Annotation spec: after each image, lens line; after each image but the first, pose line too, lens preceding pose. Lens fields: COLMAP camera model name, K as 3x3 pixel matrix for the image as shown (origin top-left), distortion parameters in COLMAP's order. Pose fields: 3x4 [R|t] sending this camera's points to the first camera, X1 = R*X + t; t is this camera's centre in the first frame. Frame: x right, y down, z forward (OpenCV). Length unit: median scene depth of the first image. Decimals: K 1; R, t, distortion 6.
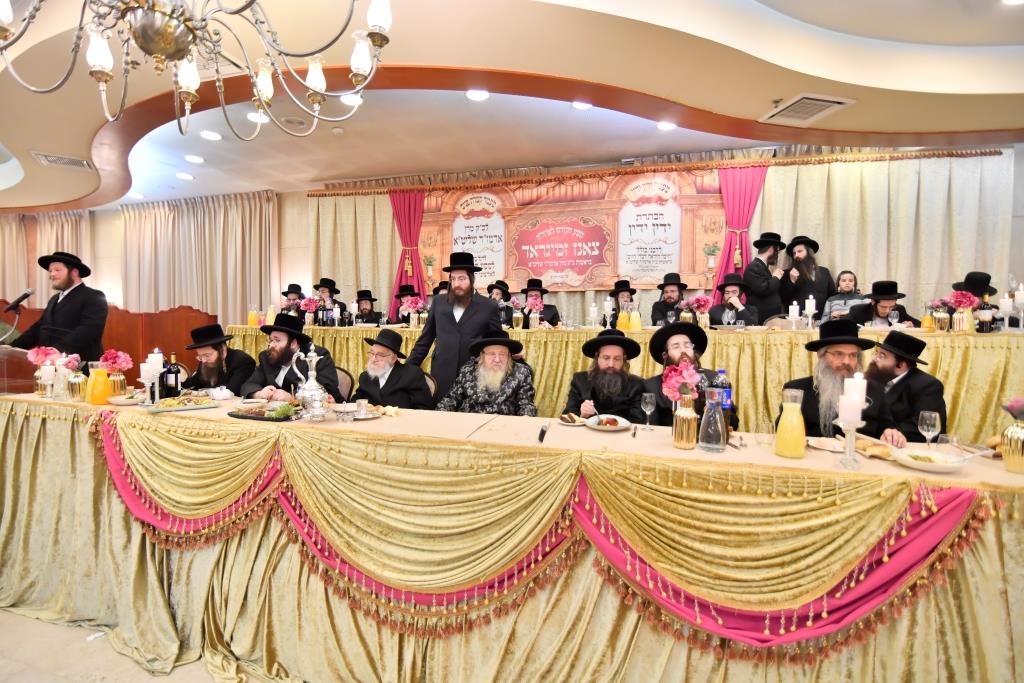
lens RADIAL K [[463.7, 0, 507.1], [0, 463.7, 343.5], [0, 0, 1]] dist [-0.028015, 0.000925]
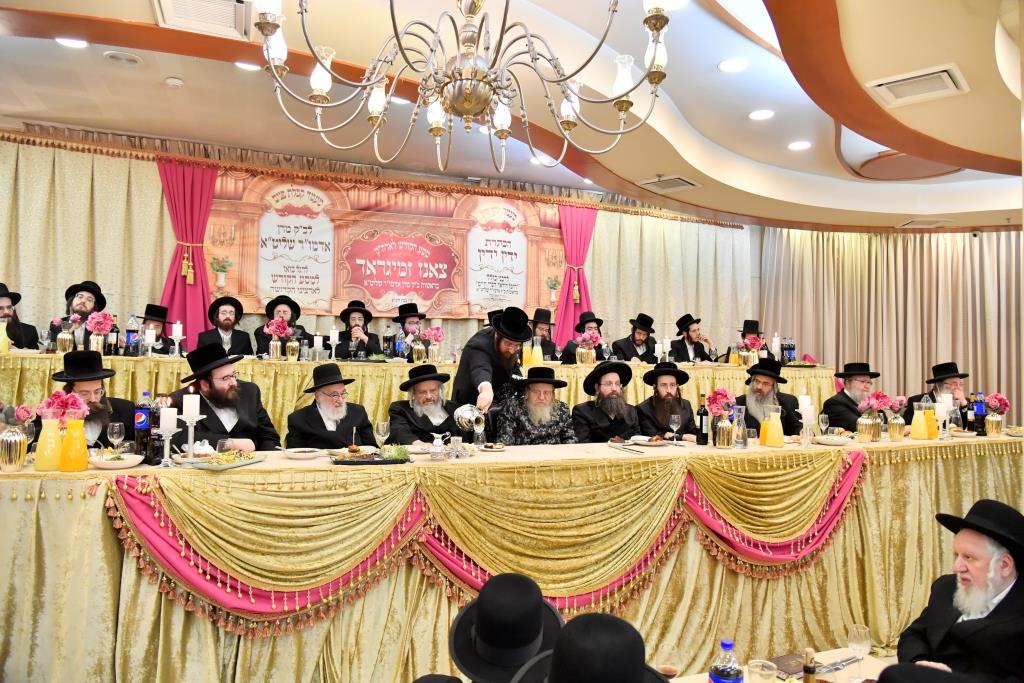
lens RADIAL K [[680.2, 0, 504.1], [0, 680.2, 334.2], [0, 0, 1]] dist [-0.051051, 0.005868]
pose [[0.799133, 0.030597, 0.600375, -0.519128], [0.010514, 0.997840, -0.064849, 0.000055], [-0.601062, 0.058135, 0.797085, -0.101896]]
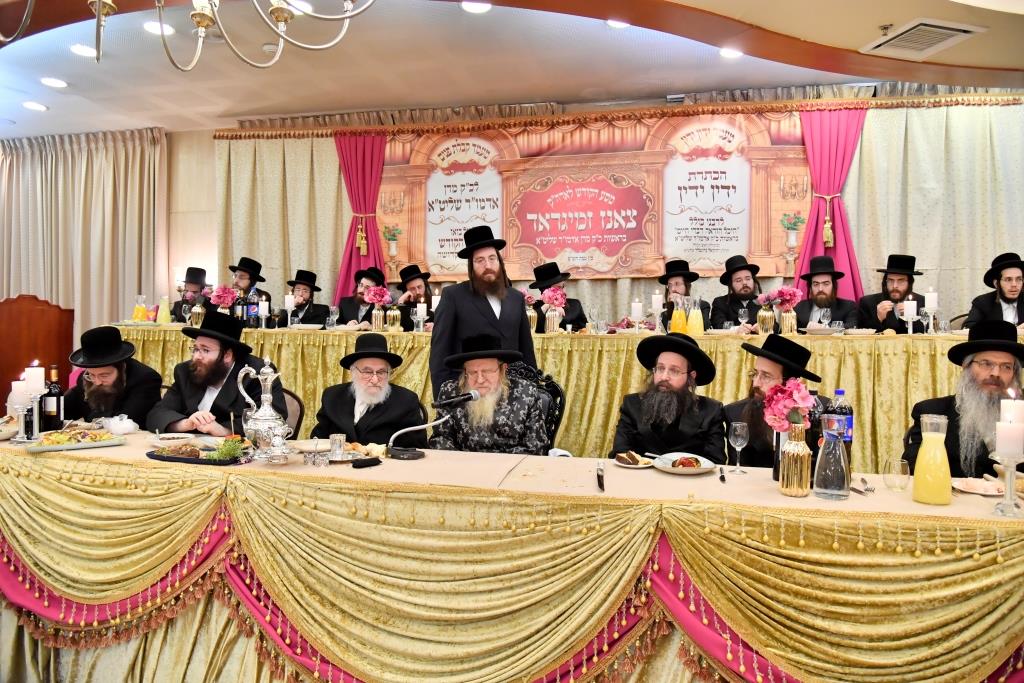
lens RADIAL K [[680.2, 0, 511.5], [0, 680.2, 336.2], [0, 0, 1]] dist [-0.051051, 0.005868]
pose [[0.998778, 0.000727, 0.049423, -0.046625], [0.000370, 0.999754, -0.022183, -0.002456], [-0.049427, 0.022174, 0.998532, -0.025767]]
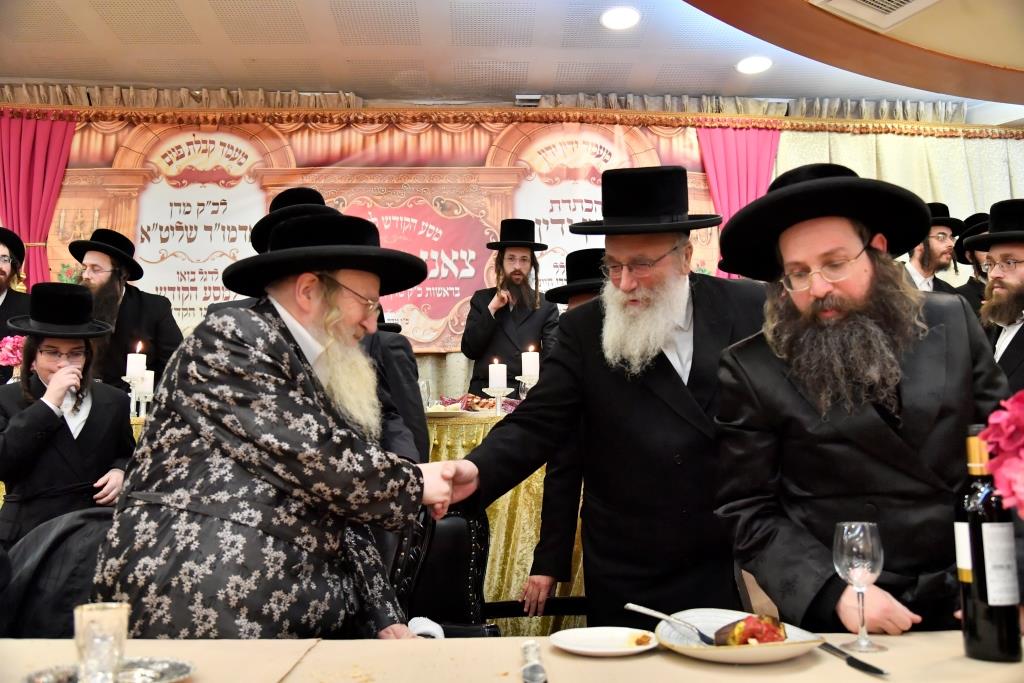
lens RADIAL K [[847.6, 0, 511.2], [0, 847.6, 332.1], [0, 0, 1]] dist [-0.059786, 0.042269]
pose [[0.945727, 0.040144, 0.322472, -0.043065], [0.025898, 0.979873, -0.197935, 0.035226], [-0.323928, 0.195544, 0.925653, 0.218001]]
